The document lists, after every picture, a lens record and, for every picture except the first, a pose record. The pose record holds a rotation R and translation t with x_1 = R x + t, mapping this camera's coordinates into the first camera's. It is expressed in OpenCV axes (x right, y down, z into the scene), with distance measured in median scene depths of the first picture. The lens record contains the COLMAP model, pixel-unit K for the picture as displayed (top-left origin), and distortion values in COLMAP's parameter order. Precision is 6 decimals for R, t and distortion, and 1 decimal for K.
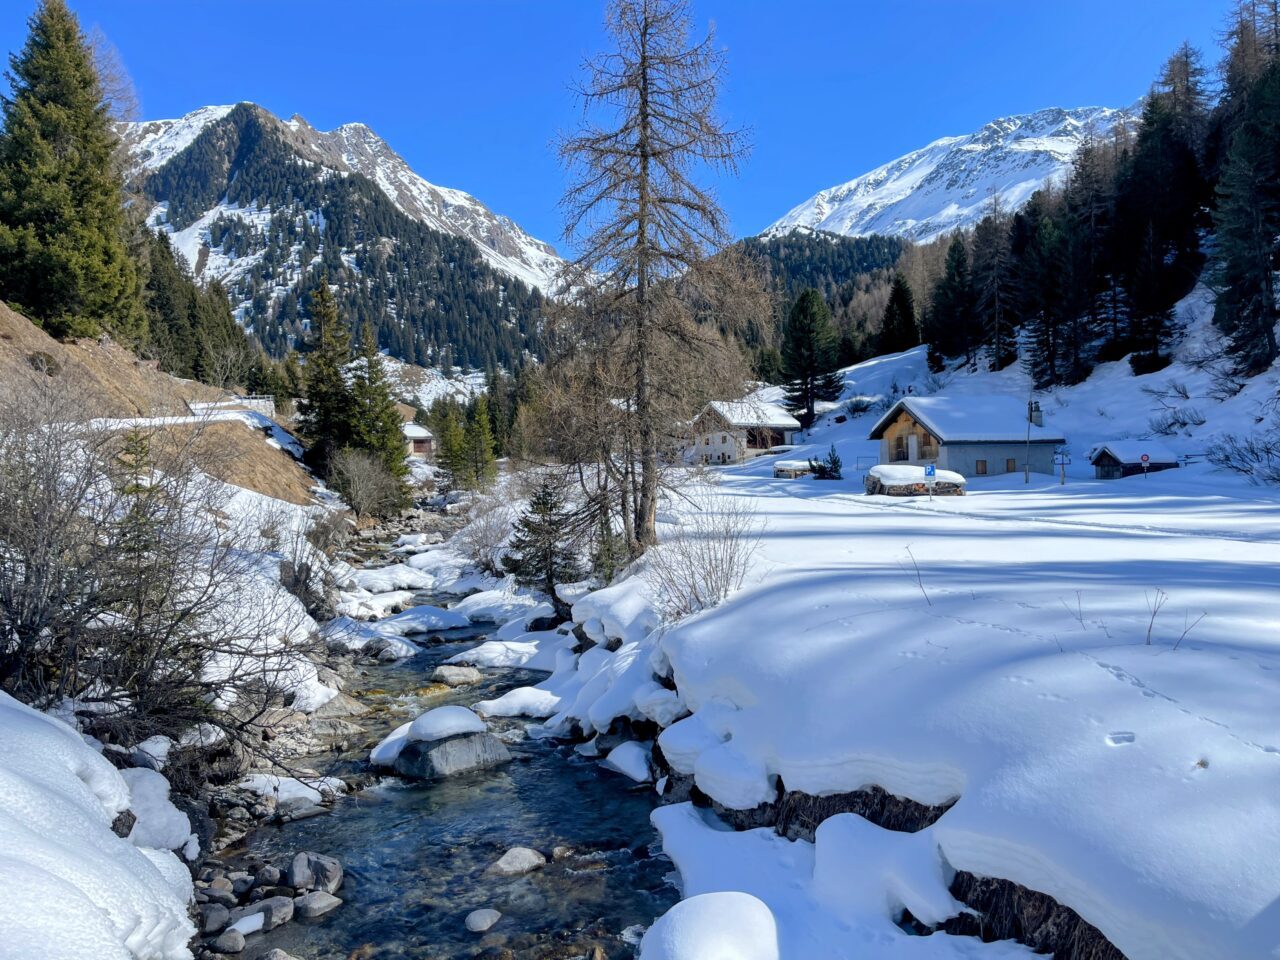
lens RADIAL K [[973.8, 0, 640.0], [0, 973.8, 480.0], [0, 0, 1]] dist [0.011479, 0.003931]
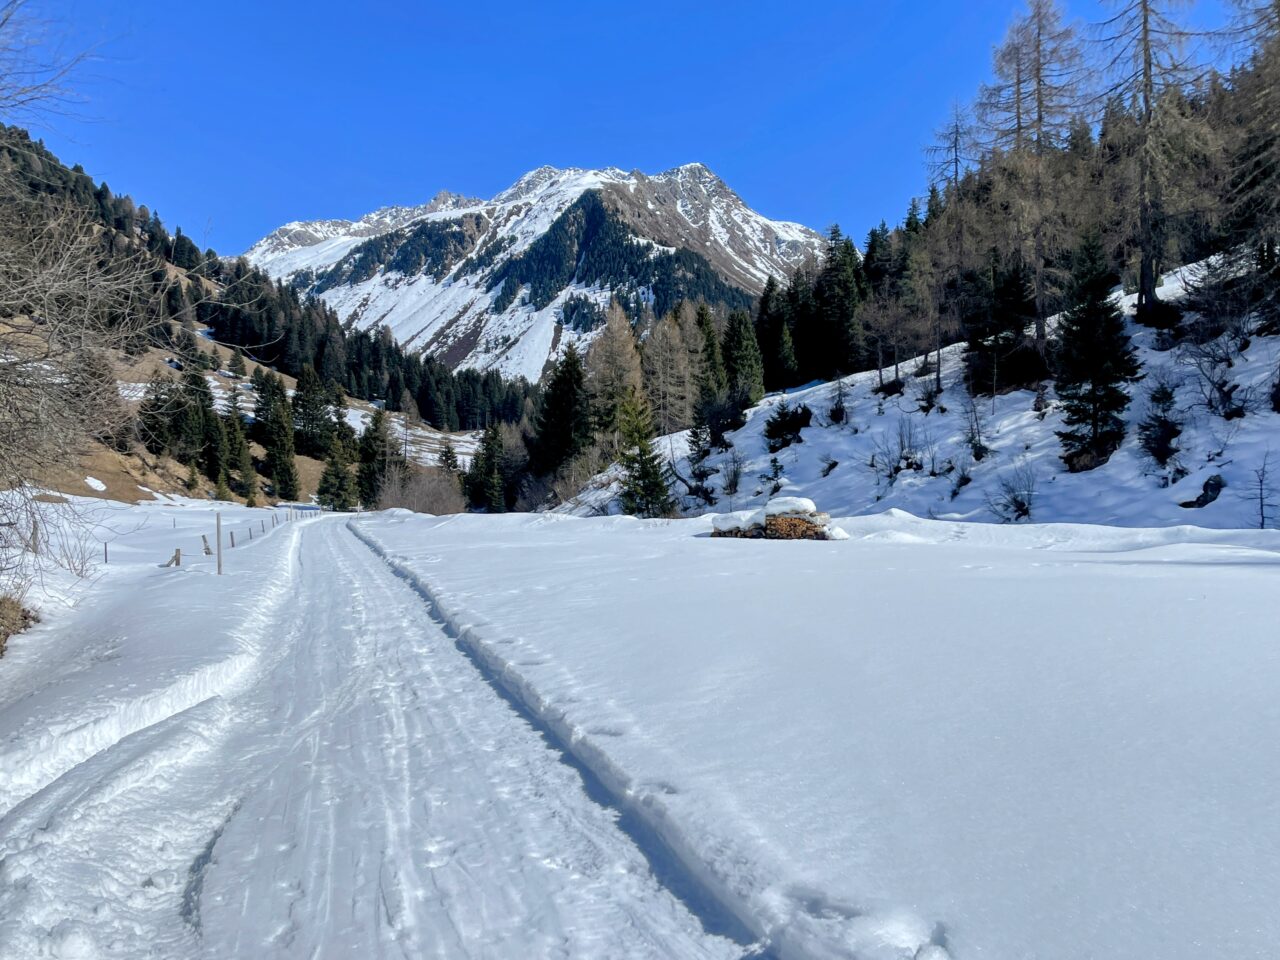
lens RADIAL K [[1210.5, 0, 640.0], [0, 1210.5, 480.0], [0, 0, 1]] dist [0.080724, -0.091598]
pose [[0.946133, 0.008284, -0.323672, 0.119818], [-0.022277, 0.998969, -0.039550, 0.009631], [0.323011, 0.044630, 0.945342, -0.330854]]
